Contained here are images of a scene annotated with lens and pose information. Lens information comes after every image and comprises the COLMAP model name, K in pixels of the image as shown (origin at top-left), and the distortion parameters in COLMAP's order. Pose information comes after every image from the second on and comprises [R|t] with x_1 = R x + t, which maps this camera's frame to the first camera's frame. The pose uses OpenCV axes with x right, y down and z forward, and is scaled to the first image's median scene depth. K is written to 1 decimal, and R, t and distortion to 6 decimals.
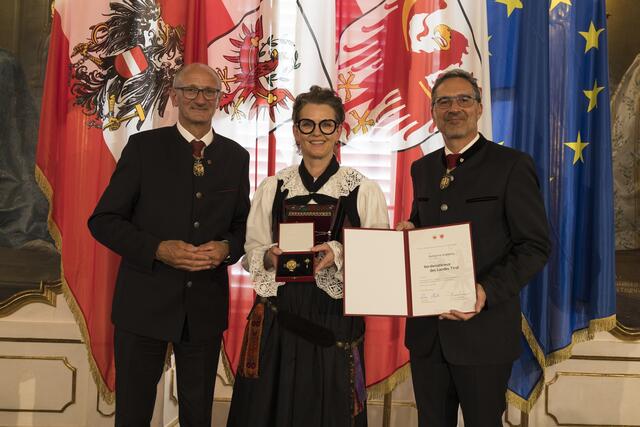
lens RADIAL K [[604.3, 0, 316.4], [0, 604.3, 207.0], [0, 0, 1]] dist [0.003045, 0.005926]
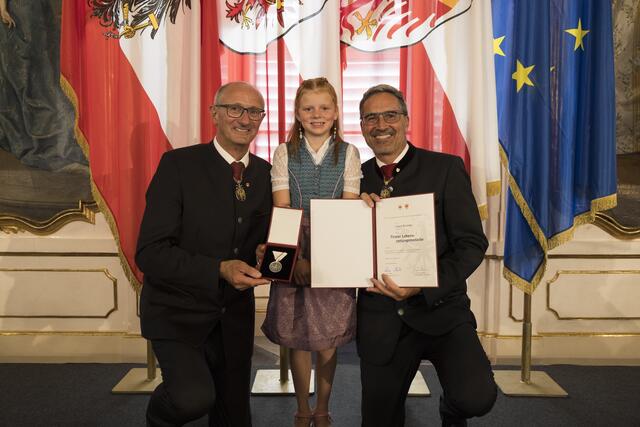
lens RADIAL K [[535.1, 0, 317.1], [0, 535.1, 209.4], [0, 0, 1]] dist [0.003704, 0.005833]
pose [[0.998540, -0.033406, -0.042443, 0.019568], [0.036161, 0.997172, 0.065887, 0.108418], [0.040122, -0.067326, 0.996924, 0.054885]]
